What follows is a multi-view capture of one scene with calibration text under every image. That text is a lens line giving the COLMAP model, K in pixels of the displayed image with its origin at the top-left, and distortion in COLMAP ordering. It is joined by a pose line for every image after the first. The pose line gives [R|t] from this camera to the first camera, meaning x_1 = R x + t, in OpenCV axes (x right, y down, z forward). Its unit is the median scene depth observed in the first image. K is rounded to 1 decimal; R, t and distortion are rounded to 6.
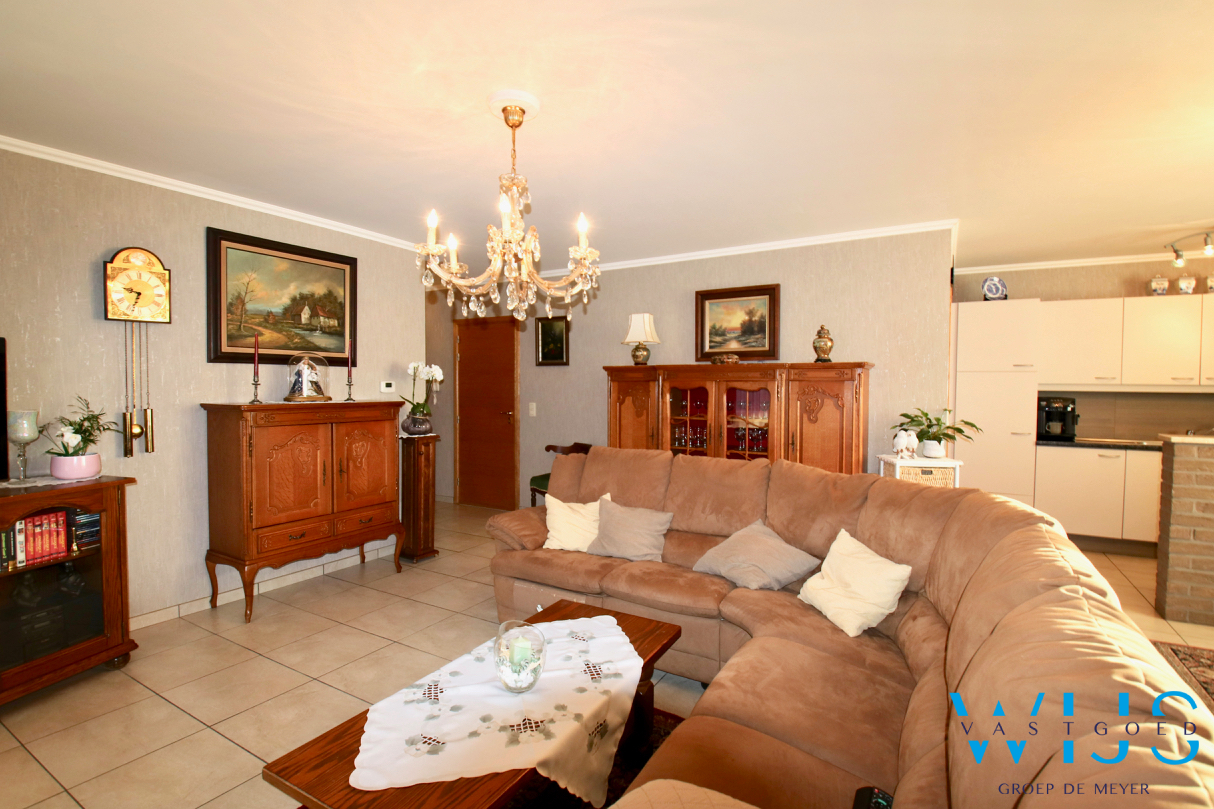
lens RADIAL K [[579.1, 0, 599.0], [0, 579.1, 400.3], [0, 0, 1]] dist [0.027249, -0.030630]
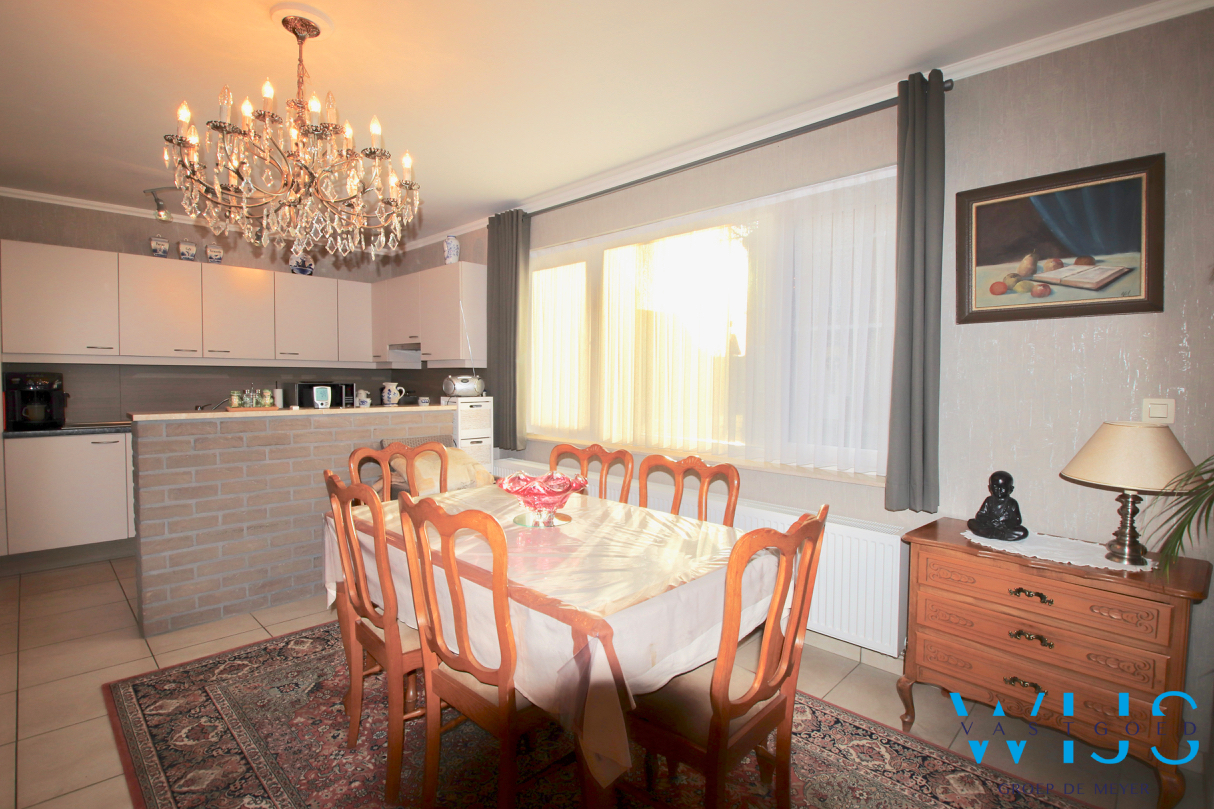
lens RADIAL K [[592.8, 0, 616.8], [0, 592.8, 403.6], [0, 0, 1]] dist [-0.020359, -0.007935]
pose [[0.228651, -0.051967, 0.972120, 0.310545], [0.017957, 0.998629, 0.049161, 0.017495], [-0.973343, 0.006216, 0.229271, 0.133889]]
